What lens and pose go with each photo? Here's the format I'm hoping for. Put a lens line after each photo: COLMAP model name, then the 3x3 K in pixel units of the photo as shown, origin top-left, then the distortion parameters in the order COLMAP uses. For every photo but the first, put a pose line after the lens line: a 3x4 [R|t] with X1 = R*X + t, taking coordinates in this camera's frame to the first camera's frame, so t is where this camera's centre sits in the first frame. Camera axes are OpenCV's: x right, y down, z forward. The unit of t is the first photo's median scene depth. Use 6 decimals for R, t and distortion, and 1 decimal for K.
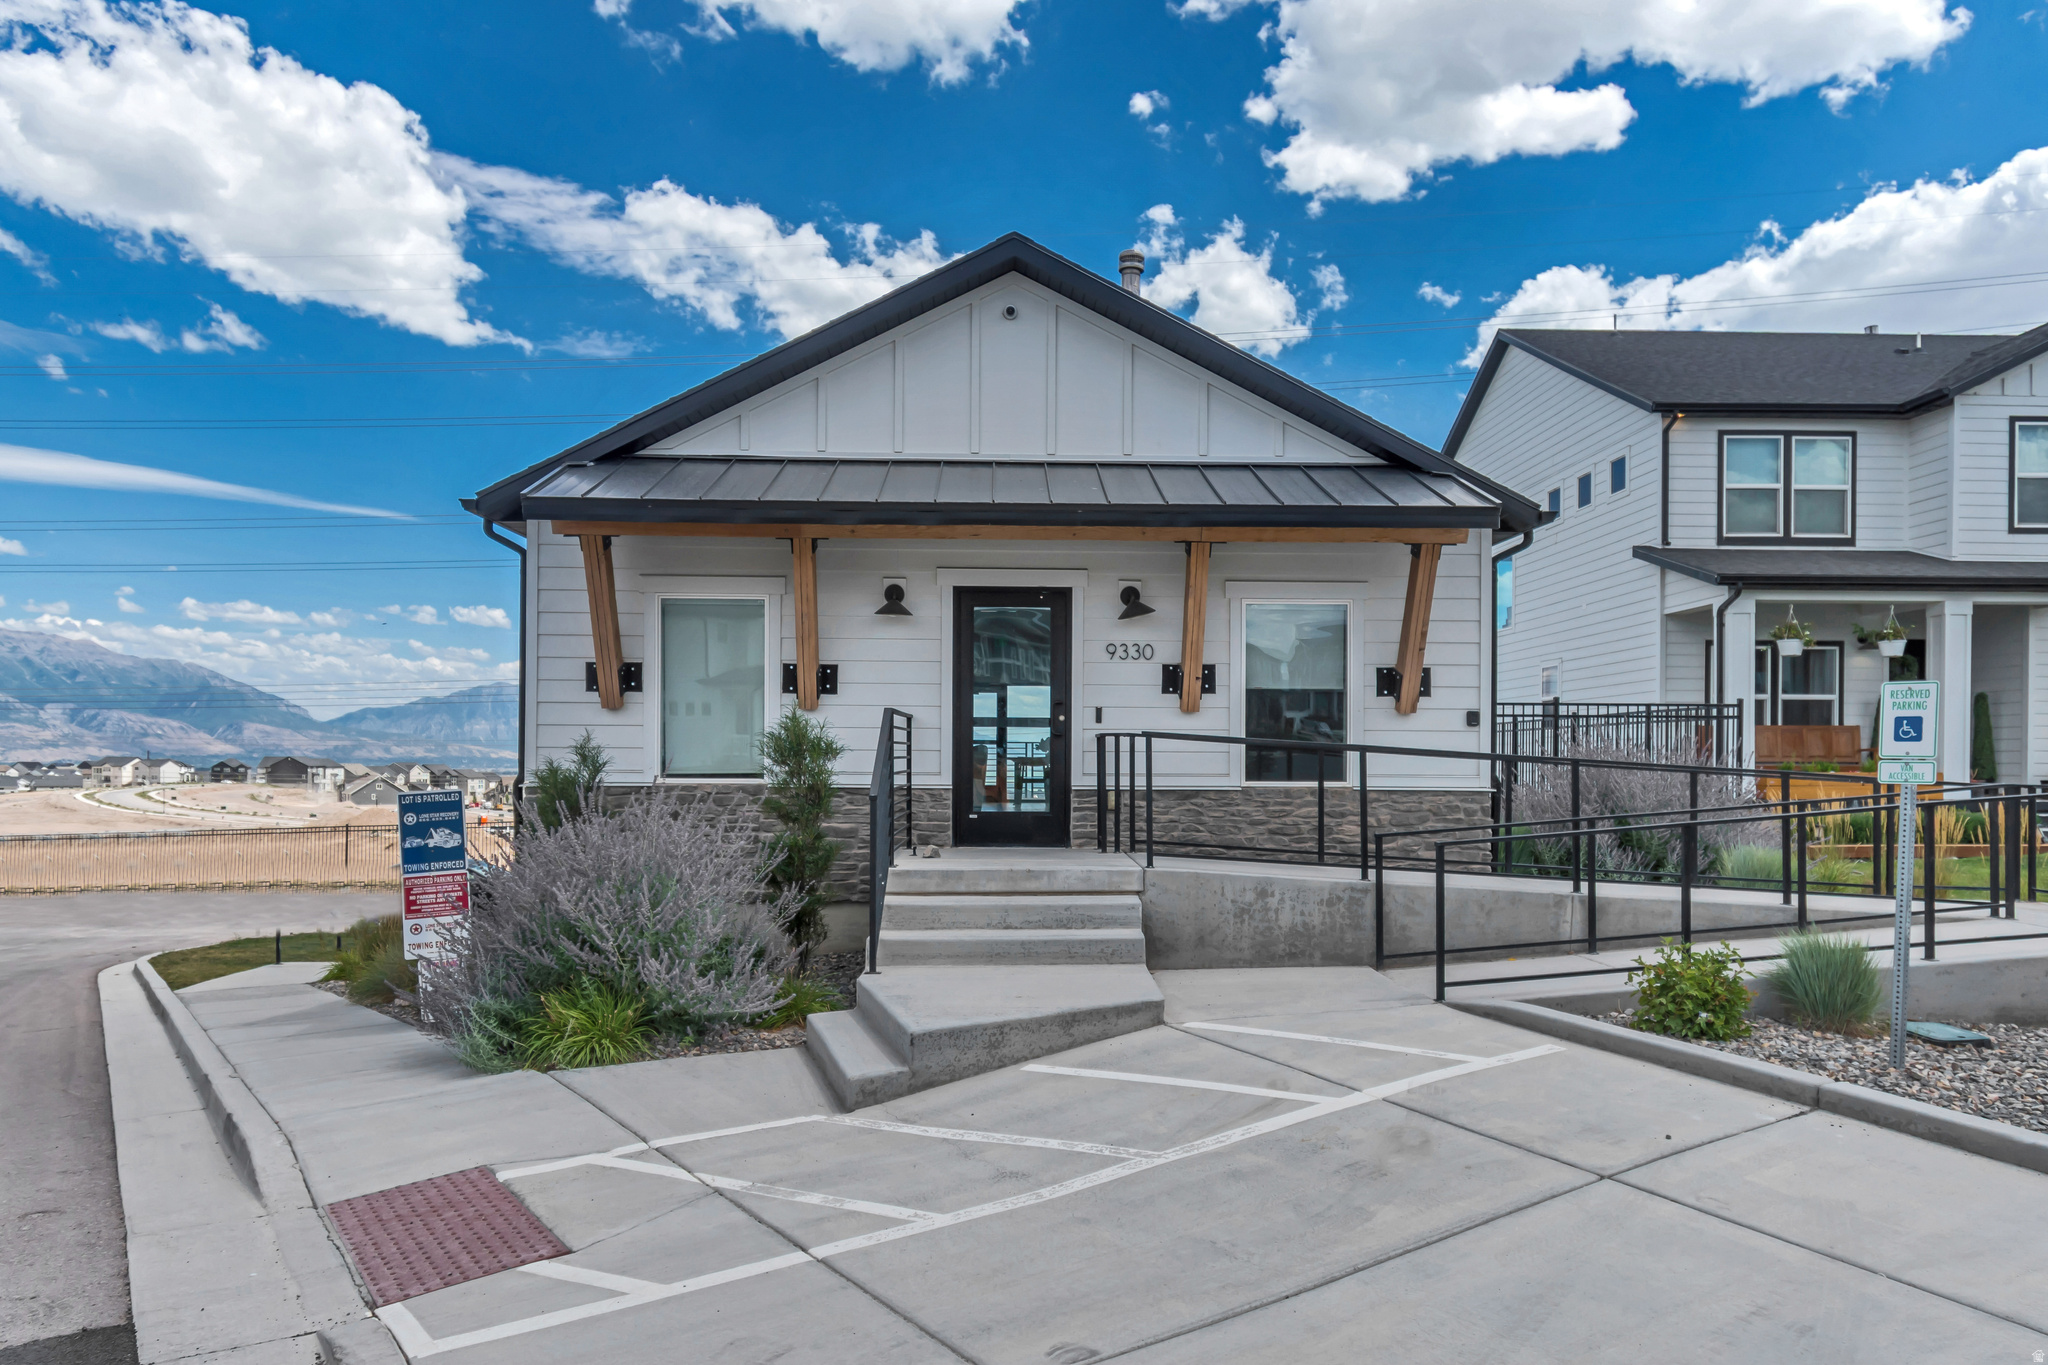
lens RADIAL K [[1315.0, 0, 1028.6], [0, 1315.0, 758.0], [0, 0, 1]] dist [0.007628, 0.004208]
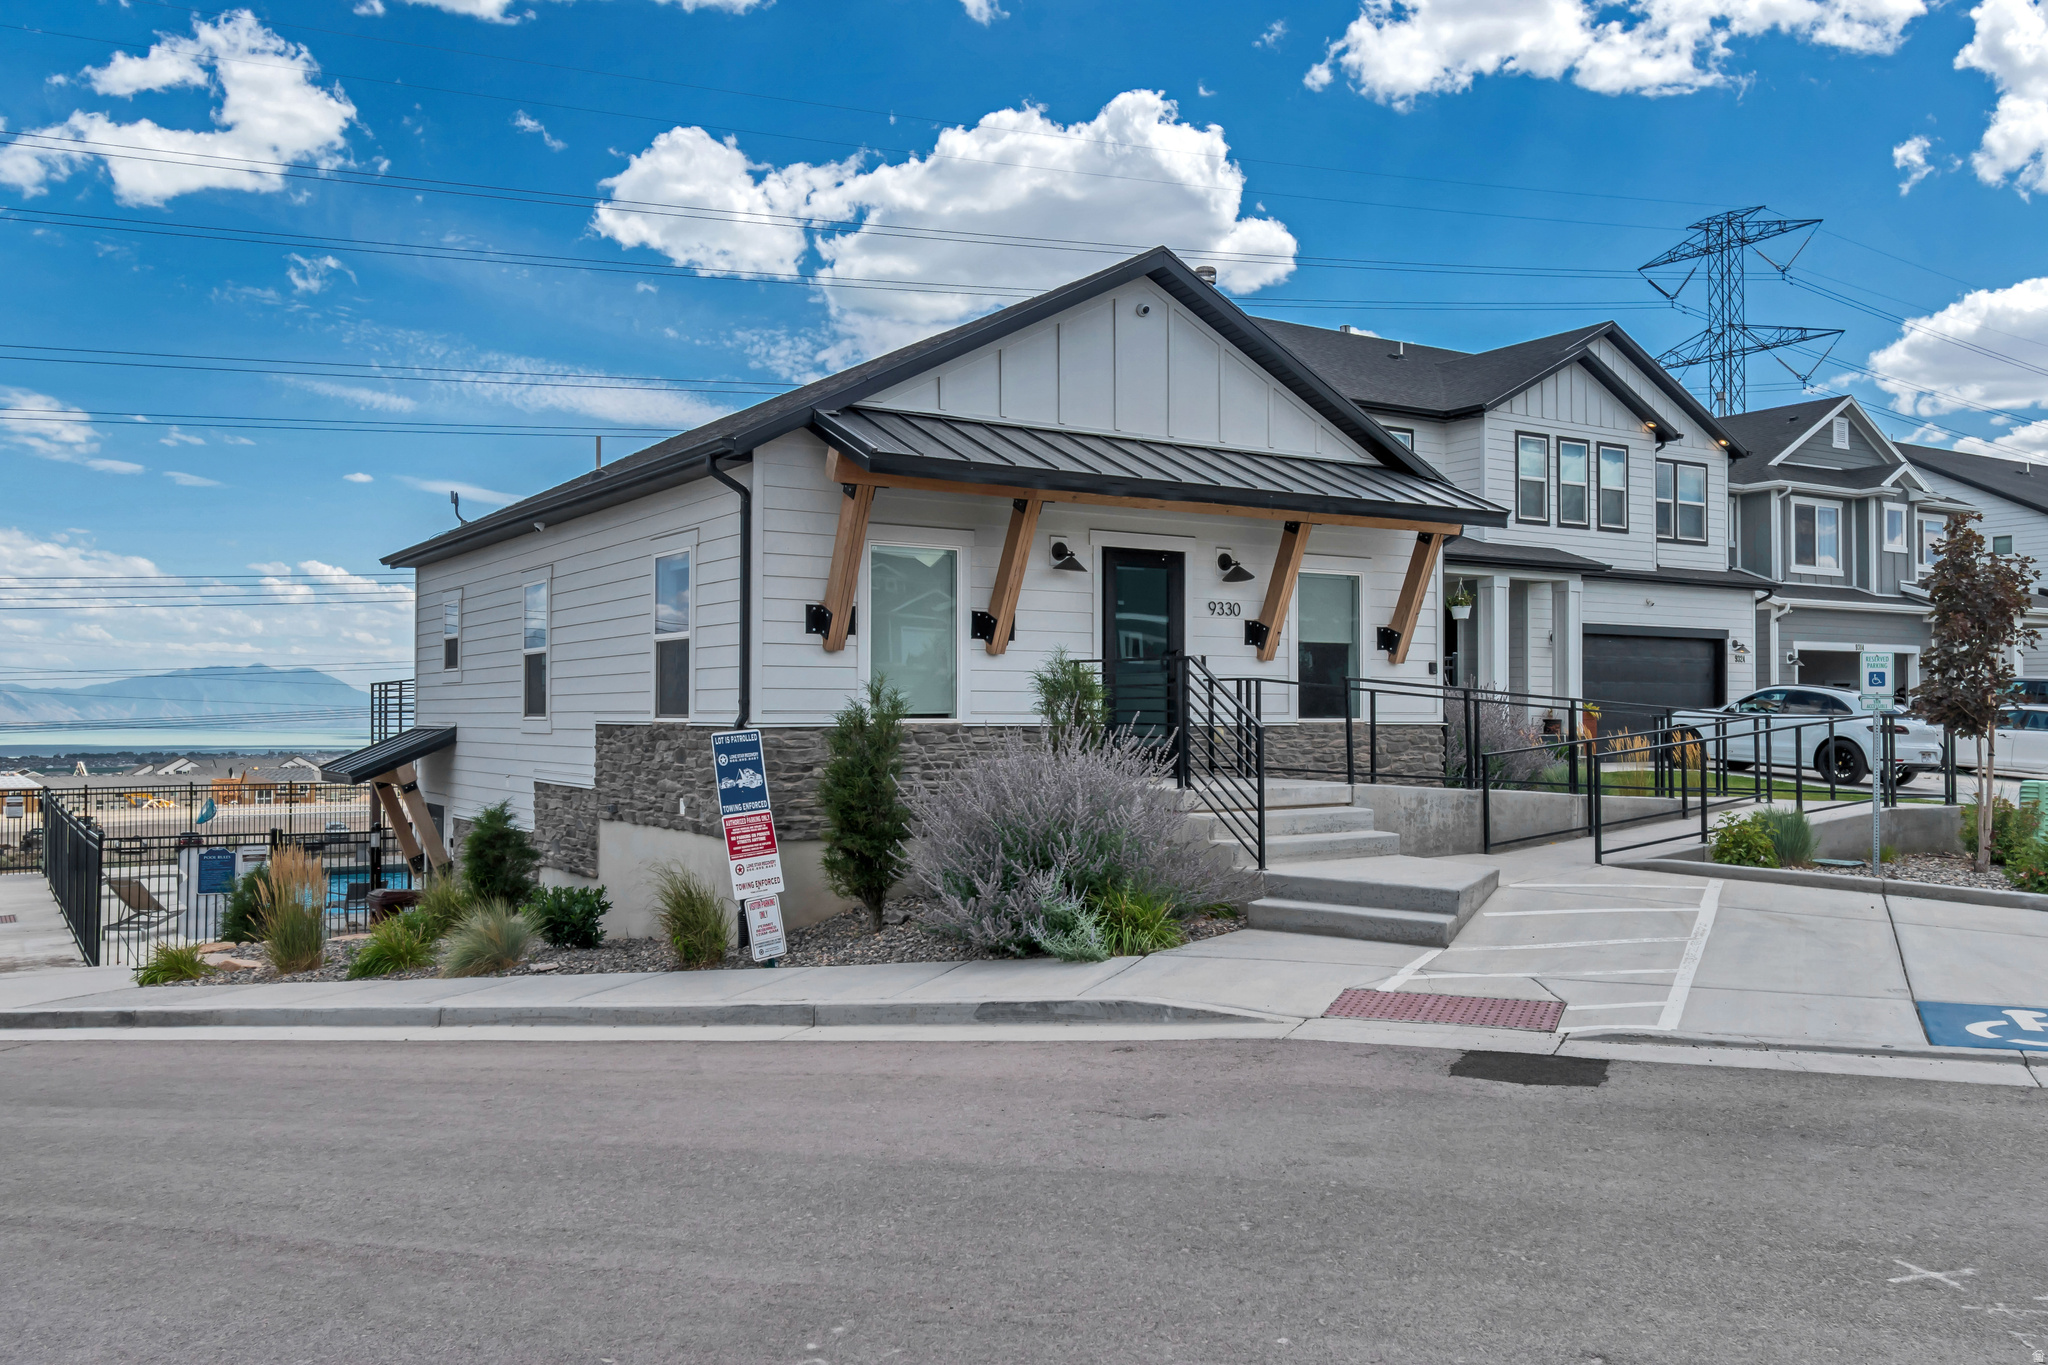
lens RADIAL K [[1624.3, 0, 1022.7], [0, 1624.3, 682.9], [0, 0, 1]] dist [0.010428, 0.001048]
pose [[0.858958, 0.004402, 0.512027, -0.825030], [0.003164, 0.999898, -0.013905, 0.005165], [-0.512036, 0.013563, 0.858857, -0.157688]]
